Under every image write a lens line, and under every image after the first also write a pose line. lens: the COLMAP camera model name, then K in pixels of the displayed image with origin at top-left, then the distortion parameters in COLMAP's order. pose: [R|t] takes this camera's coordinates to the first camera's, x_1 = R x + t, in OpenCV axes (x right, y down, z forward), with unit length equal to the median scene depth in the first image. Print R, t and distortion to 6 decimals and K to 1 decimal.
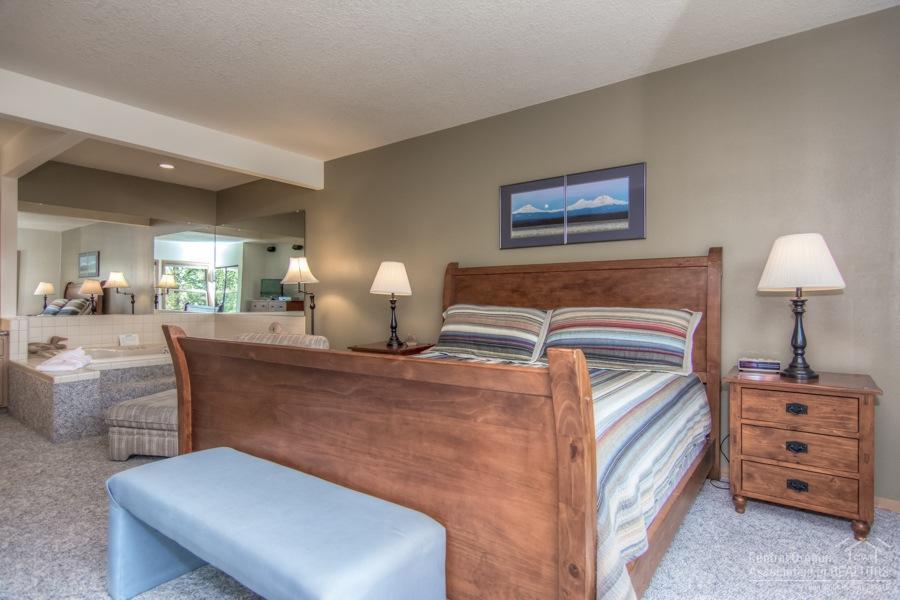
lens RADIAL K [[478.2, 0, 455.1], [0, 478.2, 298.2], [0, 0, 1]] dist [0.001516, 0.000494]
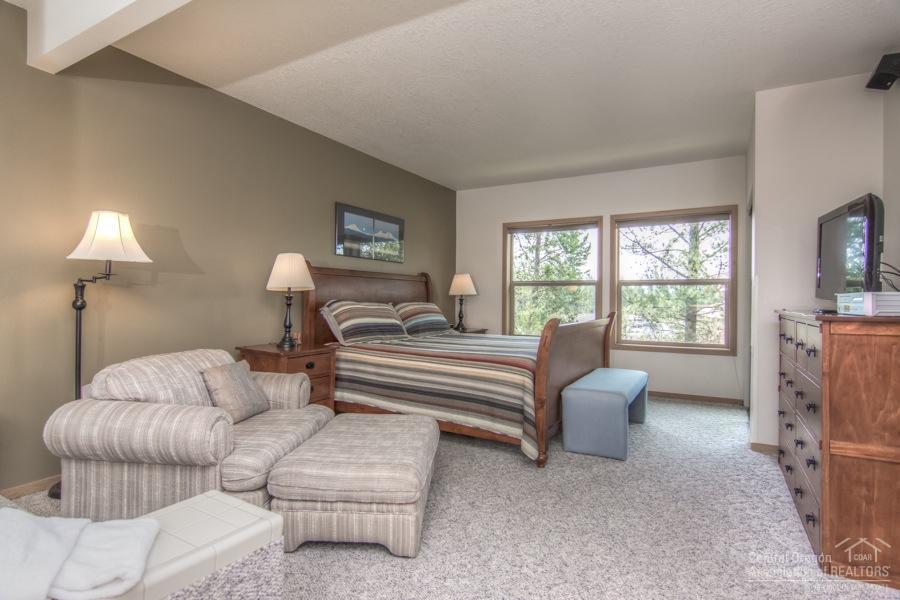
lens RADIAL K [[478.2, 0, 452.4], [0, 478.2, 299.2], [0, 0, 1]] dist [0.001516, 0.000494]
pose [[-0.093499, -0.002957, 0.995615, -0.860139], [-0.014199, 0.999898, 0.001636, 0.002854], [-0.995518, -0.013984, -0.093531, 0.622969]]
